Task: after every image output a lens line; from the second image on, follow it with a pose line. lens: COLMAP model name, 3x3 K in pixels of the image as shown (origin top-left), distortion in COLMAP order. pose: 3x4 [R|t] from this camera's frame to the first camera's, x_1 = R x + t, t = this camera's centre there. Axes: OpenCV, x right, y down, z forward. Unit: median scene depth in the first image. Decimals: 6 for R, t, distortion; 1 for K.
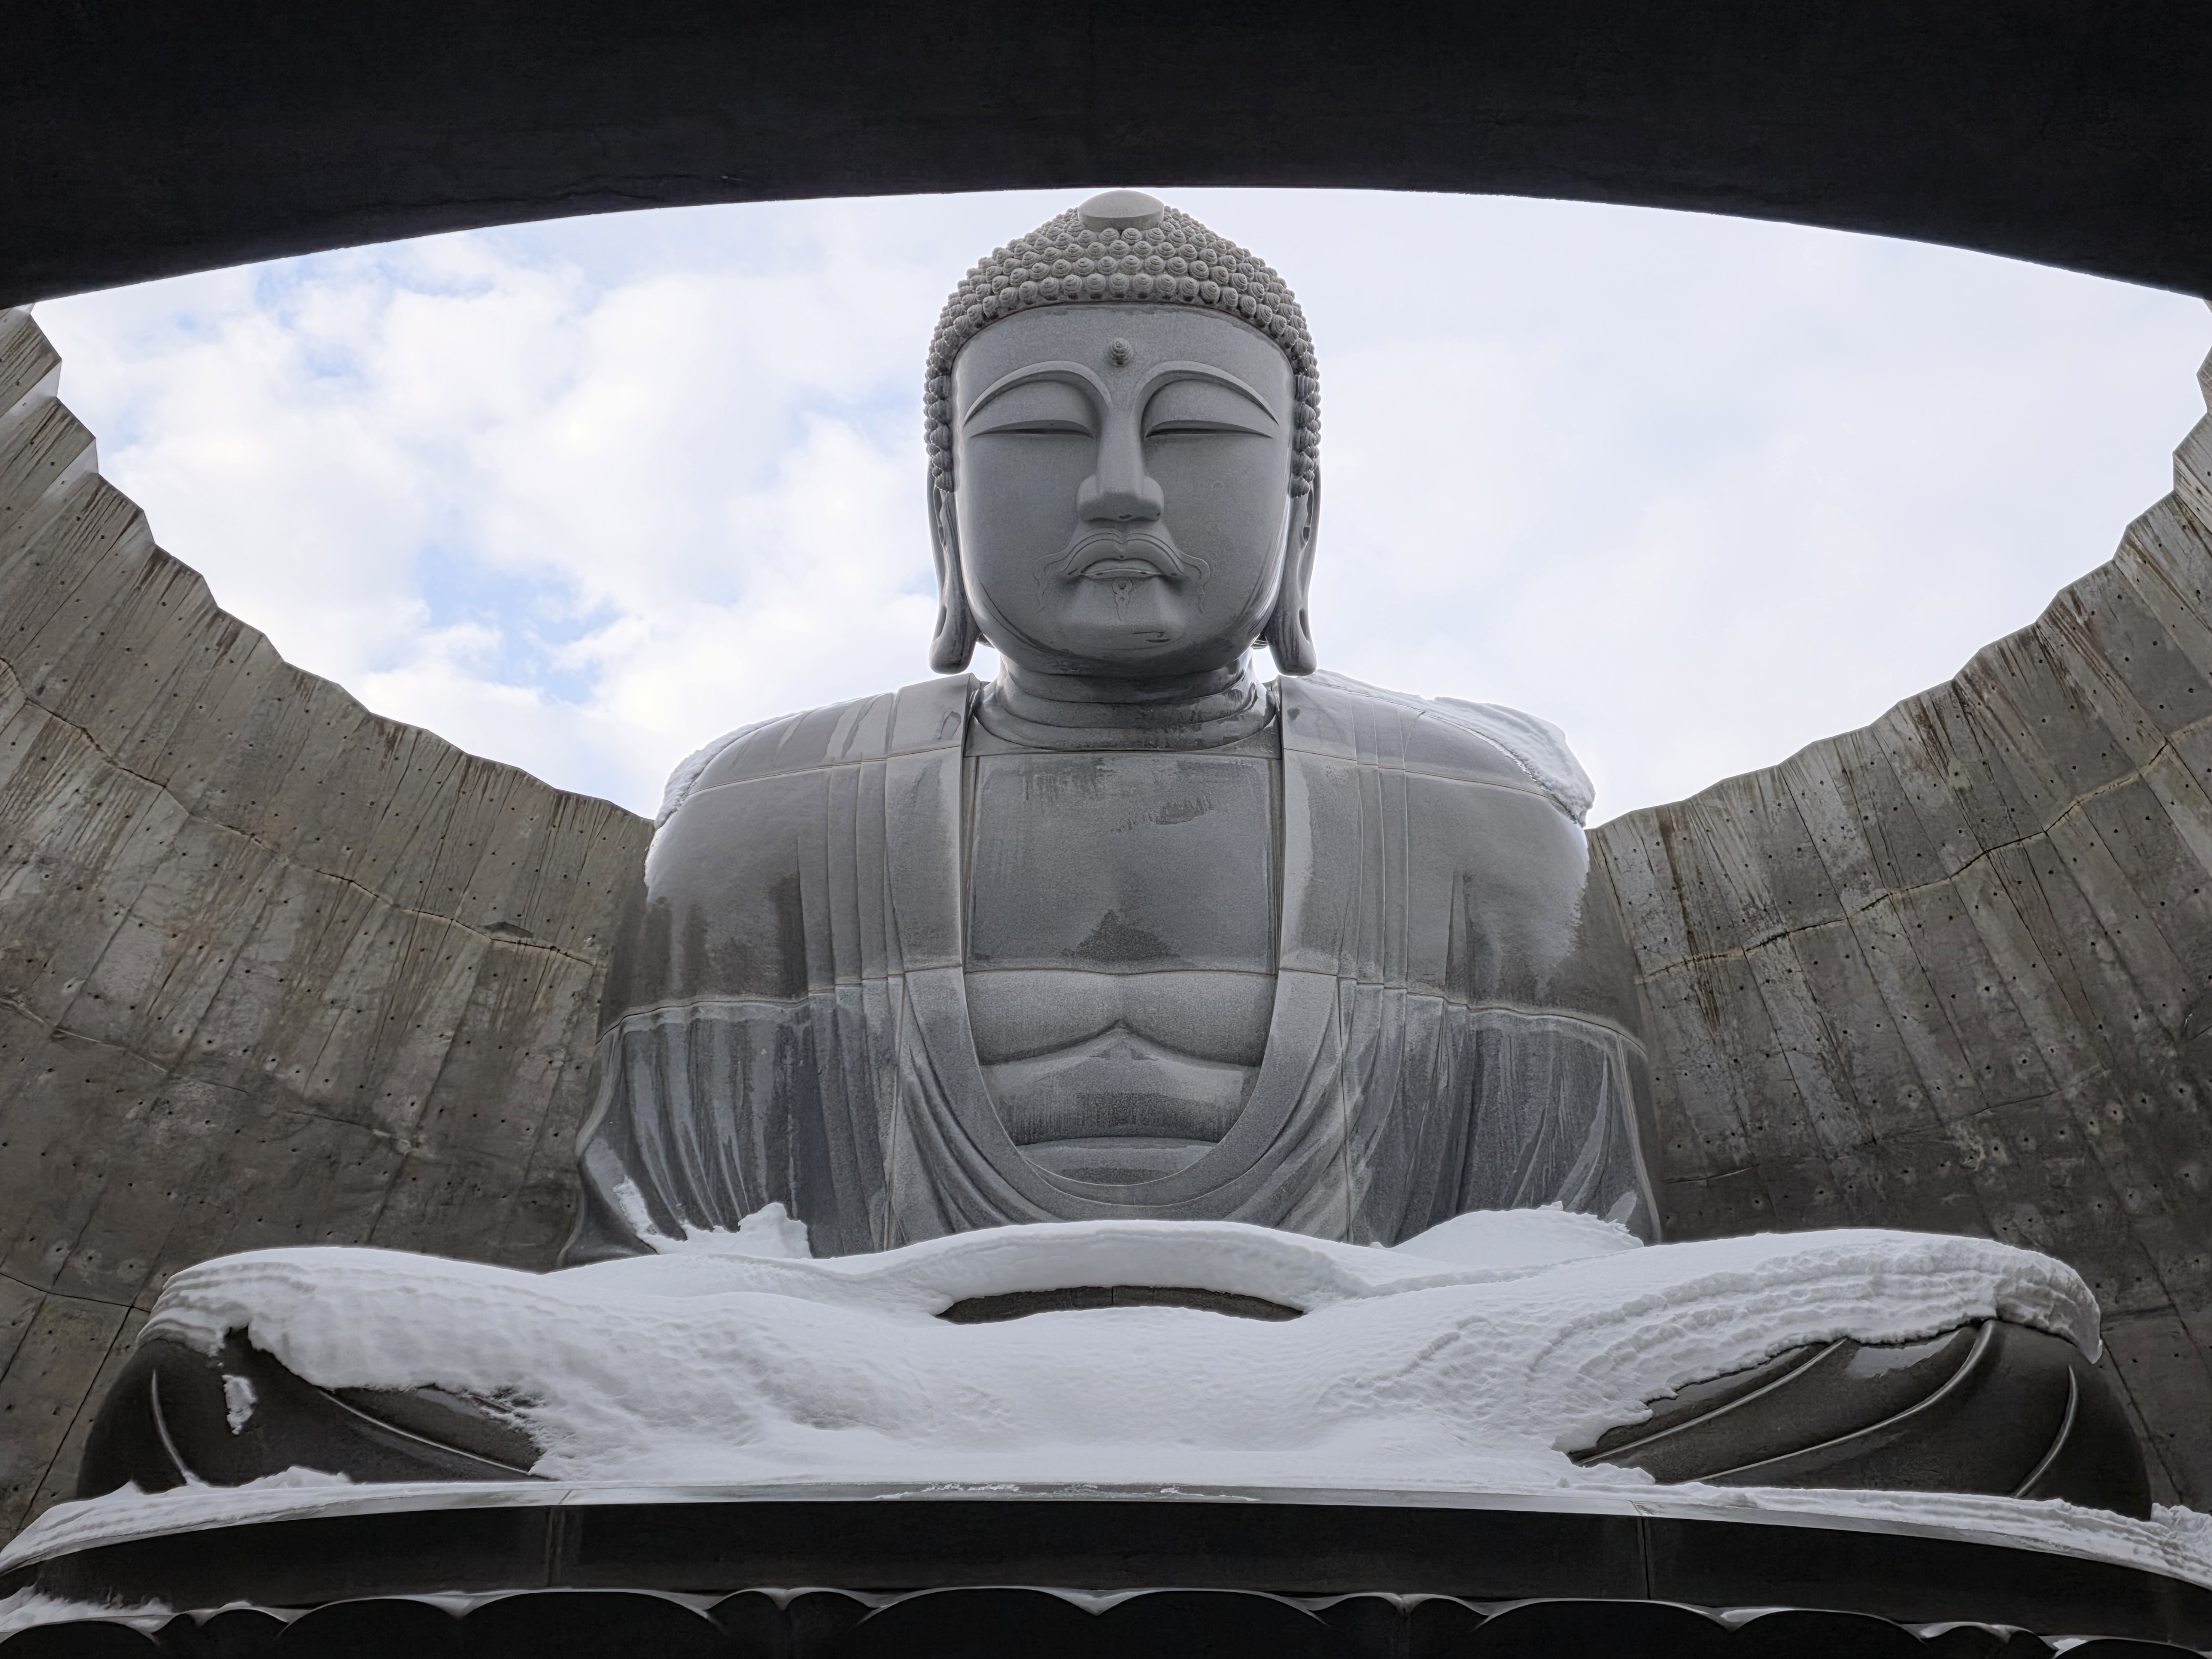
lens RADIAL K [[2426.6, 0, 1134.7], [0, 2426.6, 819.9], [0, 0, 1]] dist [0.102526, 0.000000]
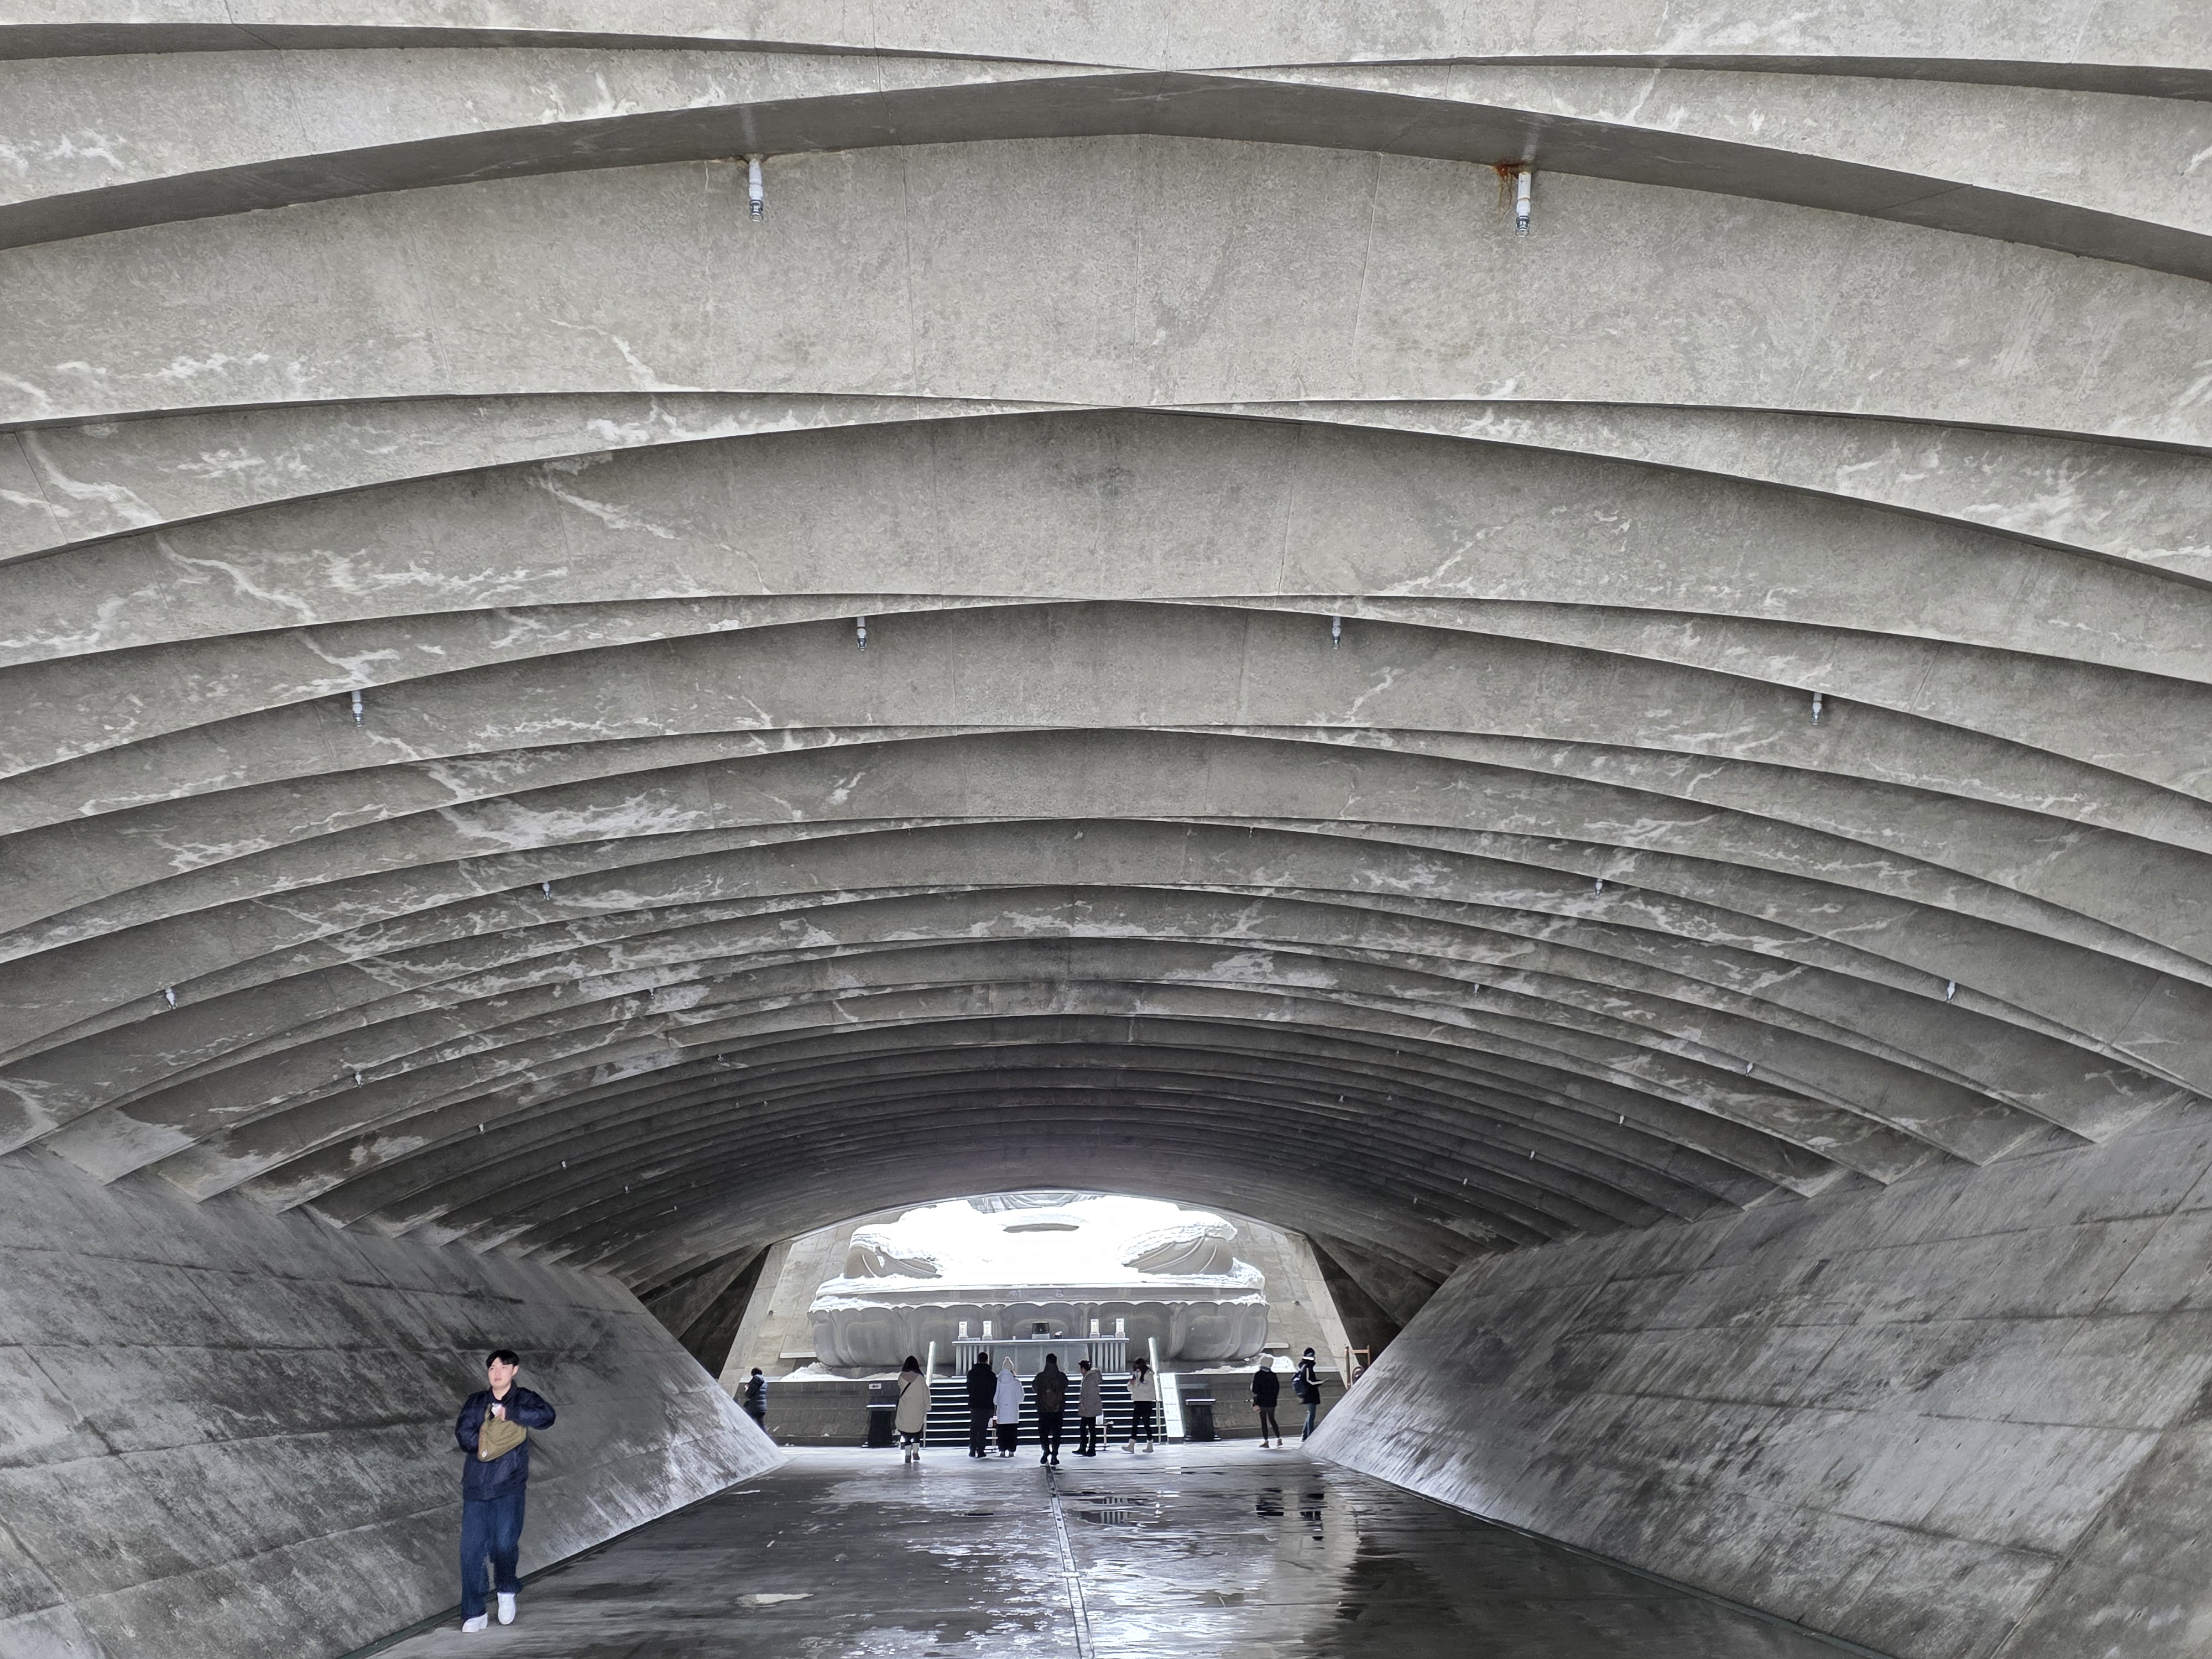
lens RADIAL K [[1914.1, 0, 1105.9], [0, 1914.1, 824.2], [0, 0, 1]] dist [0.109051, 0.001919]
pose [[0.999106, -0.014475, 0.039731, -0.013998], [0.007590, 0.985712, 0.168267, -0.975558], [-0.041599, -0.167815, 0.984940, -2.085667]]
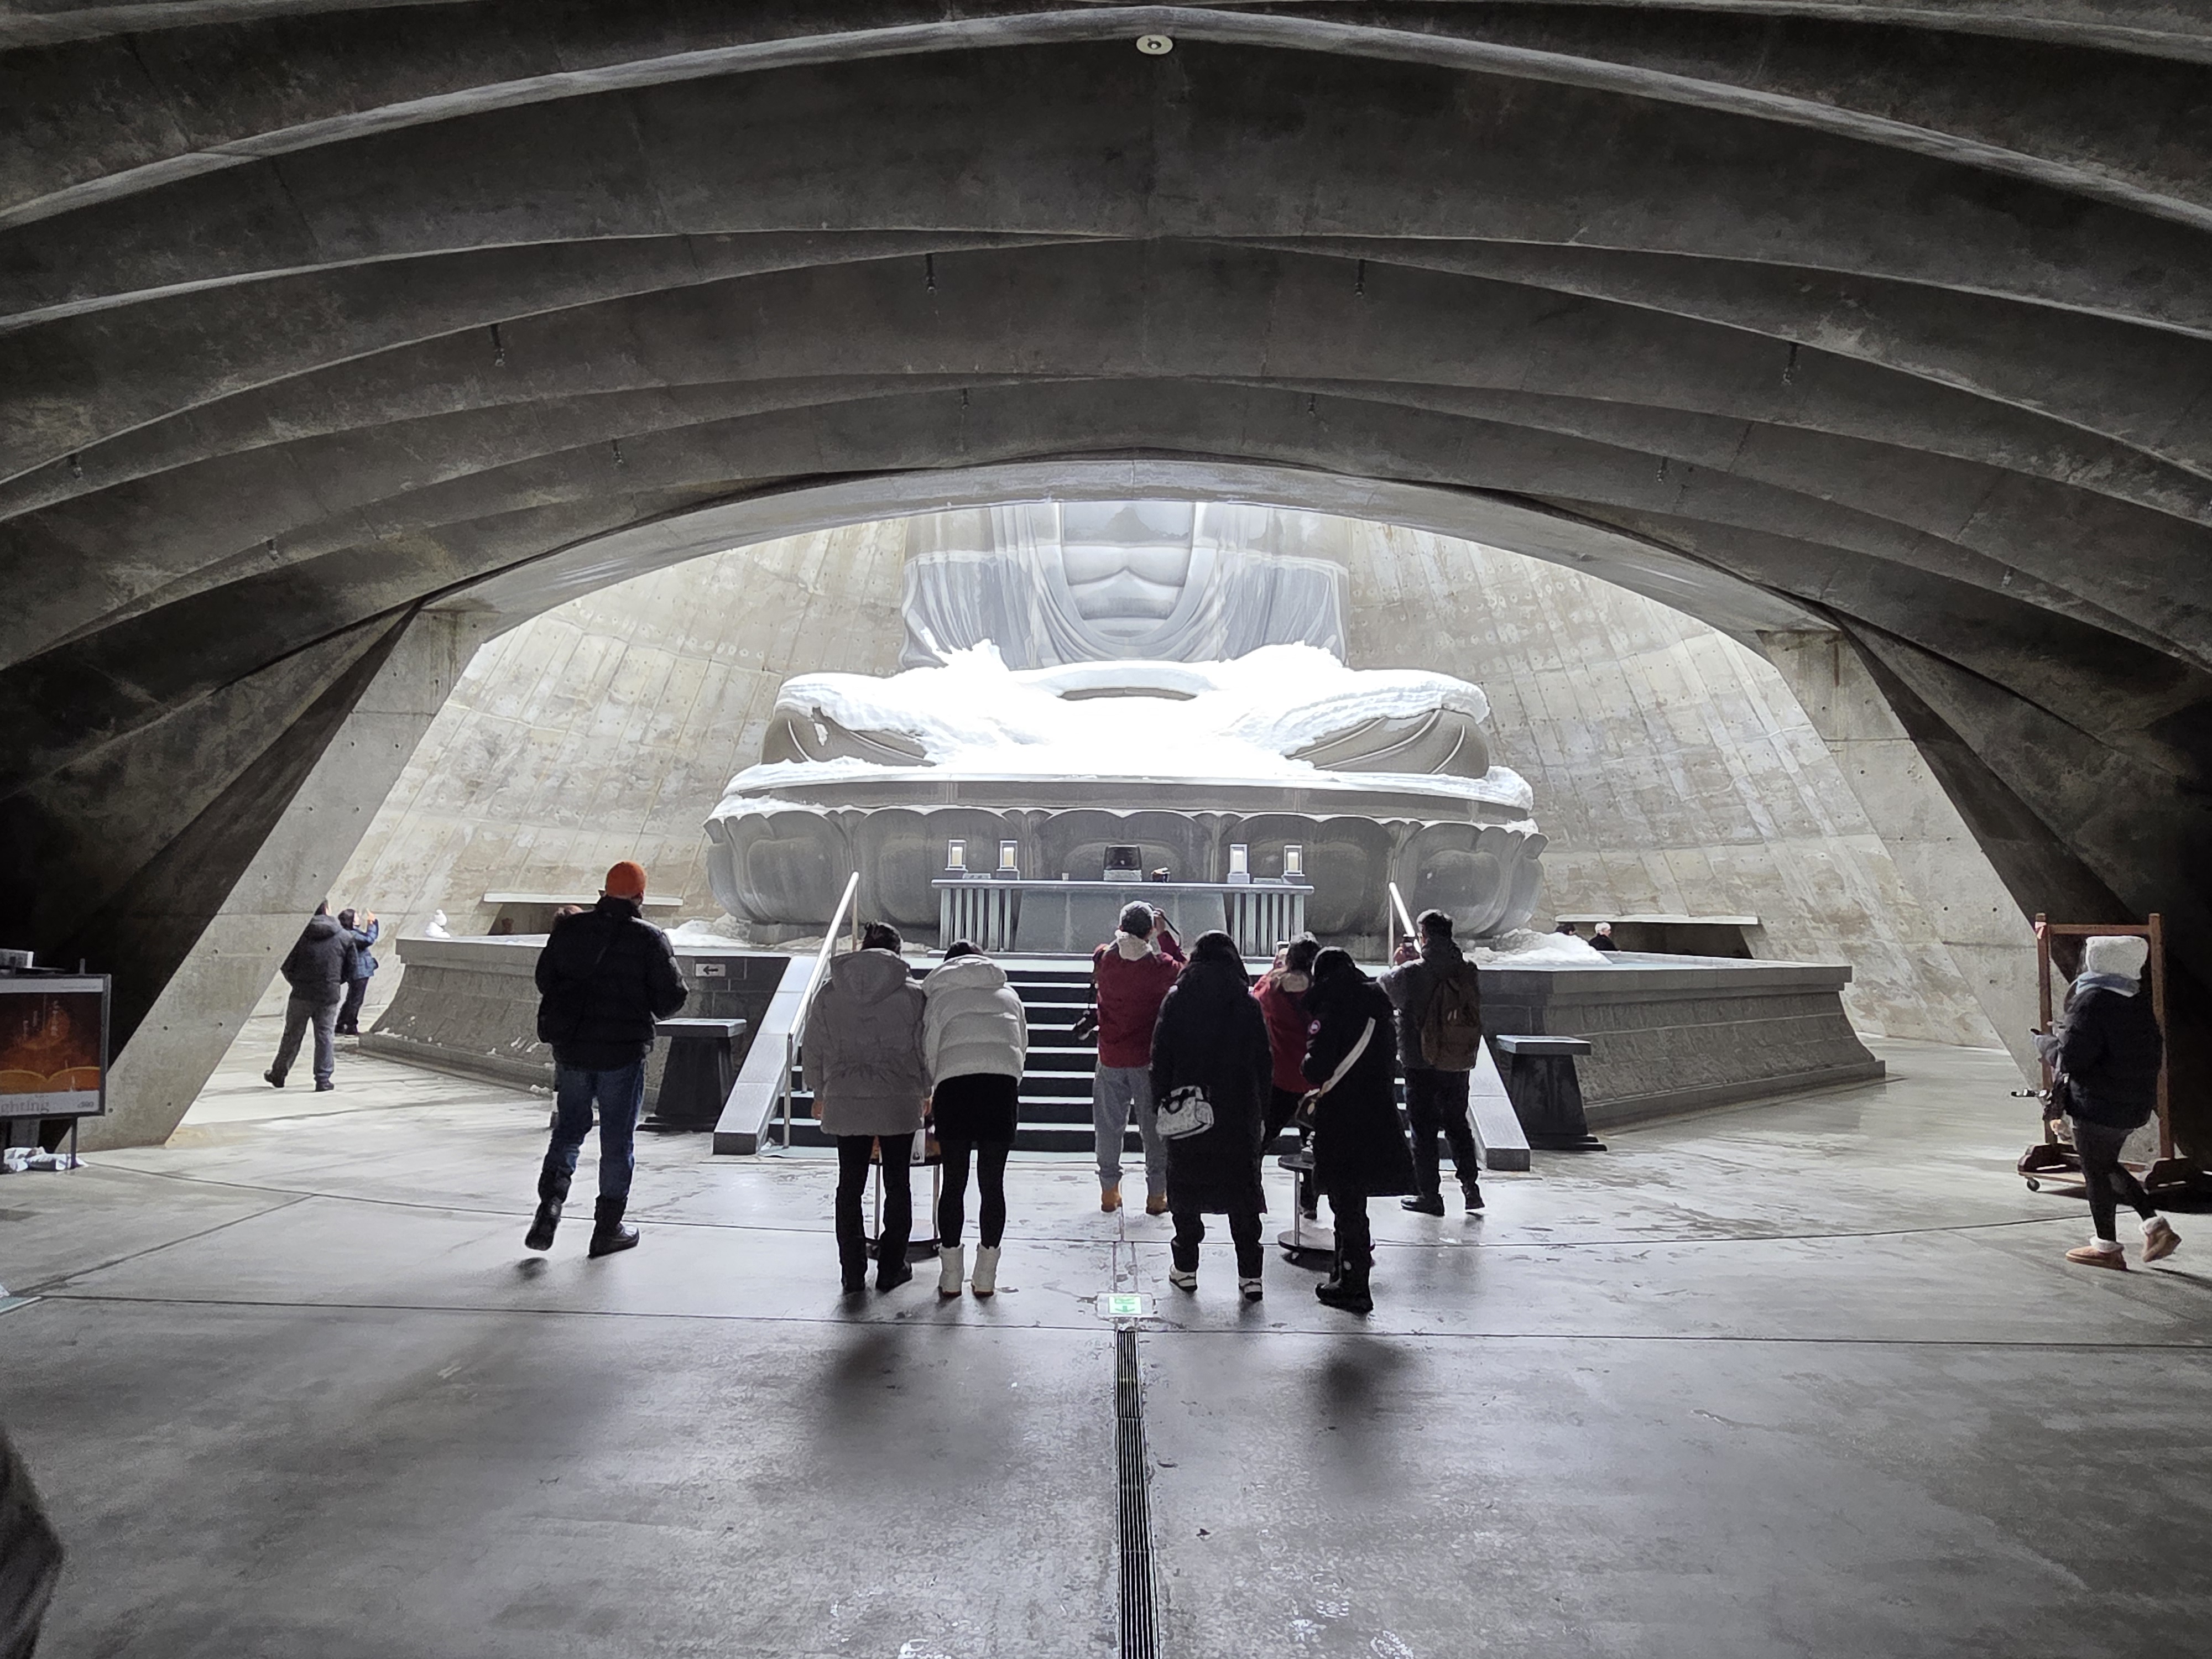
lens RADIAL K [[1418.3, 0, 1099.2], [0, 1418.3, 826.1], [0, 0, 1]] dist [-0.001108, 0.000096]
pose [[0.999866, 0.009052, -0.013638, -0.010671], [-0.003502, 0.932180, 0.361979, -0.178788], [0.015990, -0.361883, 0.932086, -0.389607]]
